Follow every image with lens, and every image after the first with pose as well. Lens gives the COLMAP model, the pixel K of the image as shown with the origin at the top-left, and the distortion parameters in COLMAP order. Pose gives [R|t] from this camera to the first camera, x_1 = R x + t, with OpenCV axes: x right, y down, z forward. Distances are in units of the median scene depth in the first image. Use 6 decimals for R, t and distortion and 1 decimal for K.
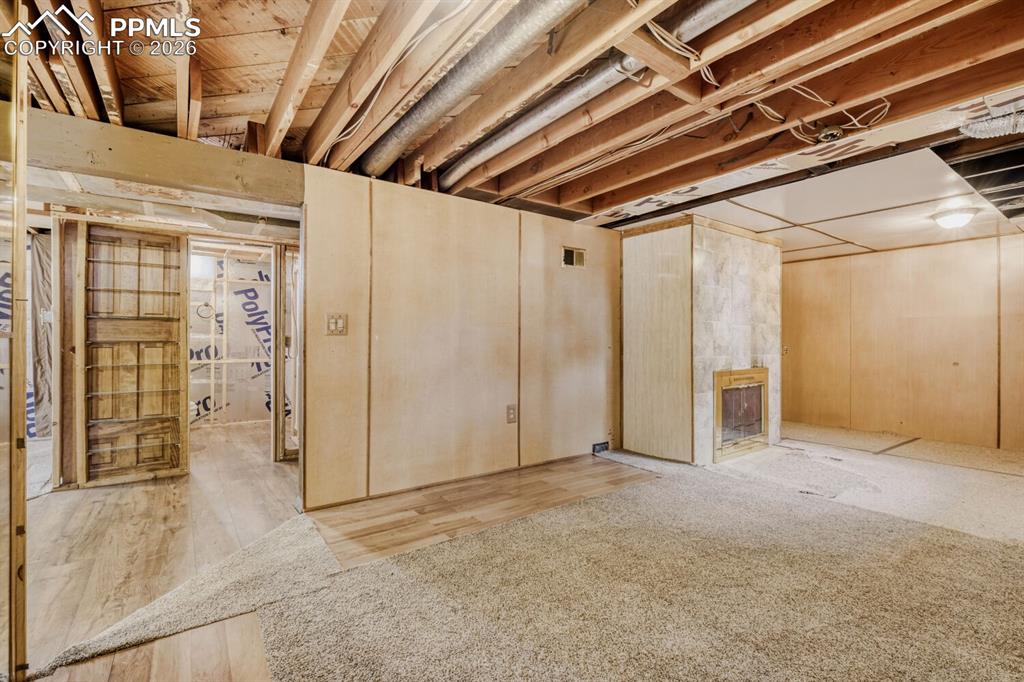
lens RADIAL K [[453.5, 0, 507.3], [0, 453.5, 339.2], [0, 0, 1]] dist [-0.002060, -0.000466]
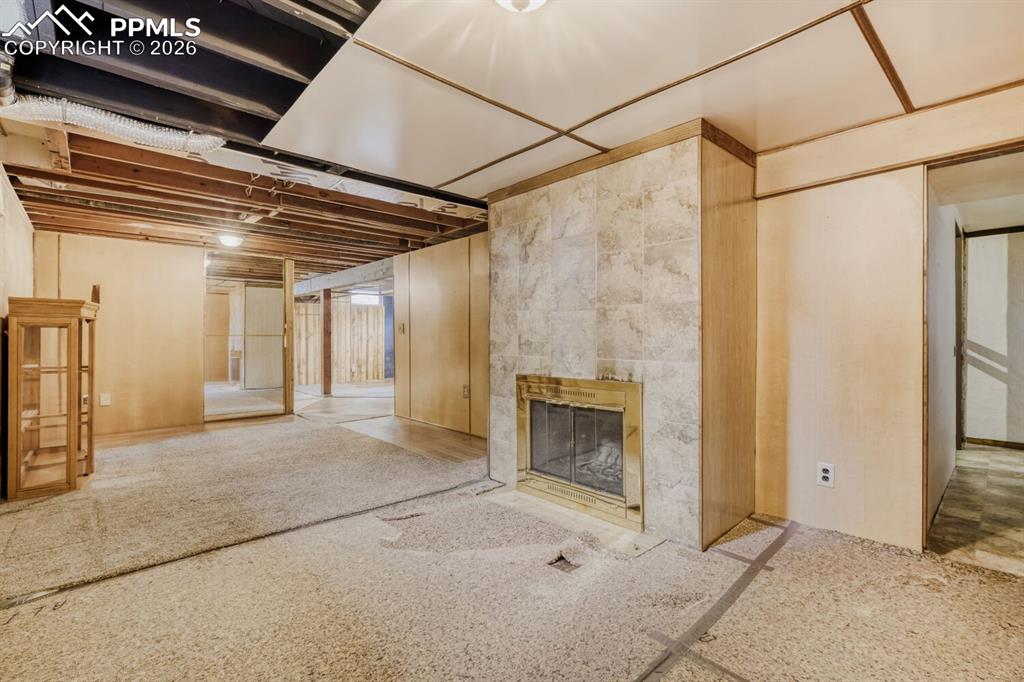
lens RADIAL K [[453.5, 0, 502.0], [0, 453.5, 334.8], [0, 0, 1]] dist [-0.002060, -0.000466]
pose [[0.118400, -0.006512, -0.992945, 1.432022], [0.004479, 0.999972, -0.006025, 0.008166], [0.992956, -0.003734, 0.118426, 1.012996]]
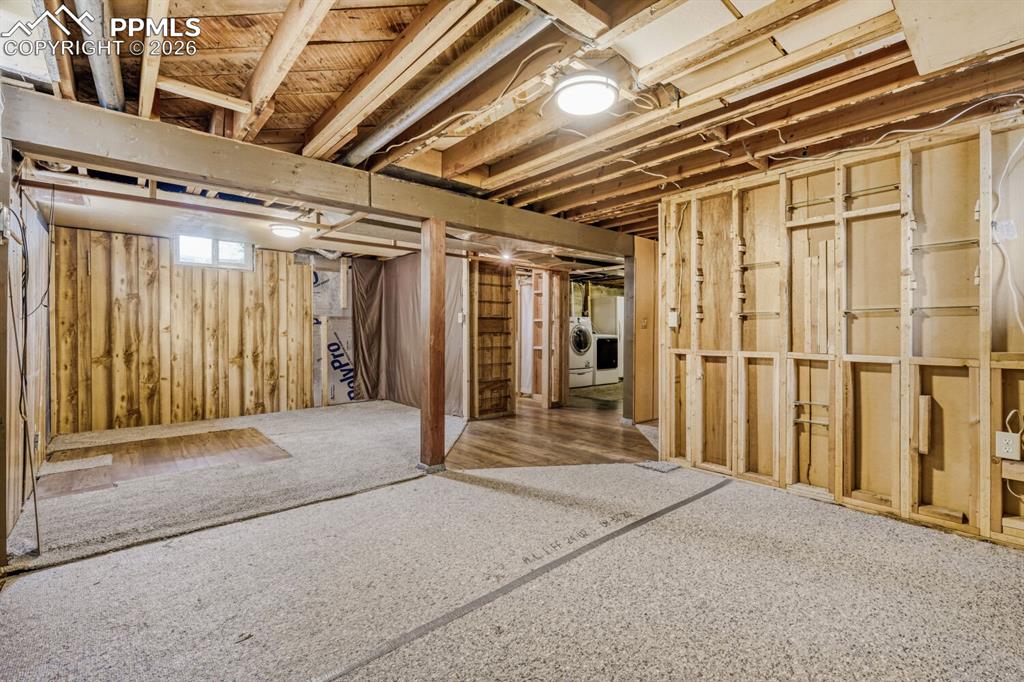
lens RADIAL K [[453.5, 0, 511.0], [0, 453.5, 332.9], [0, 0, 1]] dist [-0.002060, -0.000466]
pose [[0.989545, -0.004377, 0.144159, -0.038748], [0.003457, 0.999972, 0.006629, -0.000162], [-0.144184, -0.006062, 0.989532, -0.024859]]
